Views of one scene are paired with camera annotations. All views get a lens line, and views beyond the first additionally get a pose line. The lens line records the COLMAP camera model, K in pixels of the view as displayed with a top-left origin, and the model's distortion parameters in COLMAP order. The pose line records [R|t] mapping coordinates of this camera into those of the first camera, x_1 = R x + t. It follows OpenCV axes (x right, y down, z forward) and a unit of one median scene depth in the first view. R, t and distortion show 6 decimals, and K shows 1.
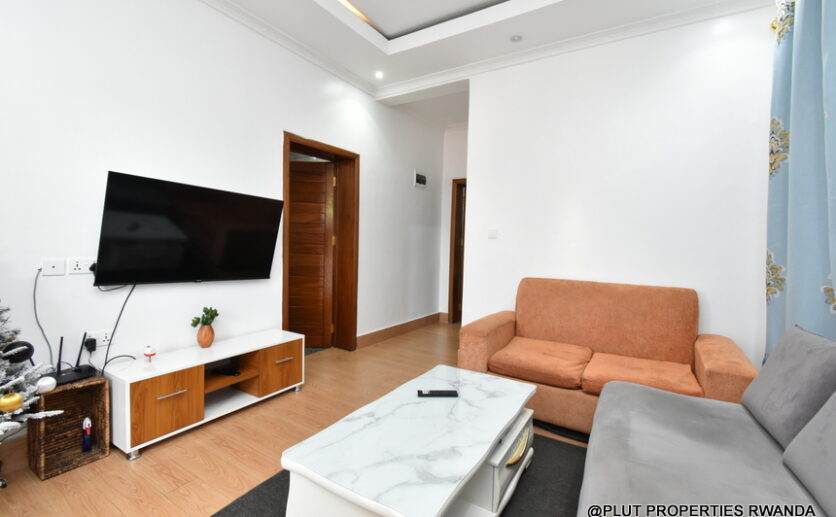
lens RADIAL K [[366.8, 0, 415.7], [0, 366.8, 258.0], [0, 0, 1]] dist [0.002466, -0.000683]
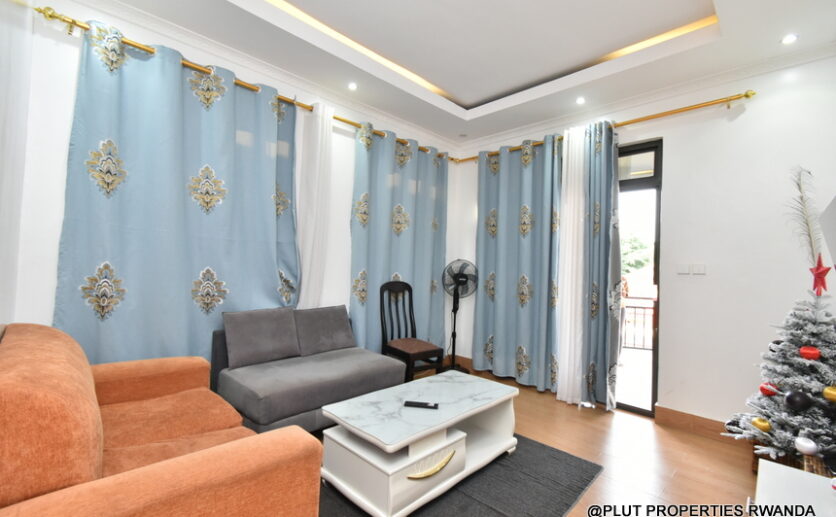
lens RADIAL K [[371.3, 0, 417.3], [0, 371.3, 260.8], [0, 0, 1]] dist [0.021038, -0.011471]
pose [[-0.976407, -0.046922, 0.210777, -0.111213], [-0.042512, 0.998773, 0.025411, -0.081992], [-0.211711, 0.015851, -0.977204, 1.529507]]
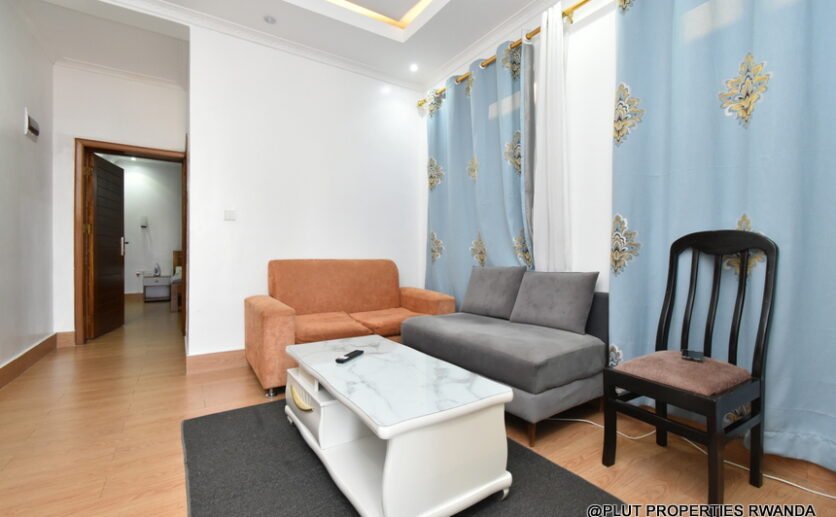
lens RADIAL K [[366.8, 0, 415.7], [0, 366.8, 258.0], [0, 0, 1]] dist [0.002466, -0.000683]
pose [[0.426014, -0.031087, 0.904182, -0.566173], [0.039613, 0.999092, 0.015687, 0.059474], [-0.903849, 0.029134, 0.426859, 0.273241]]
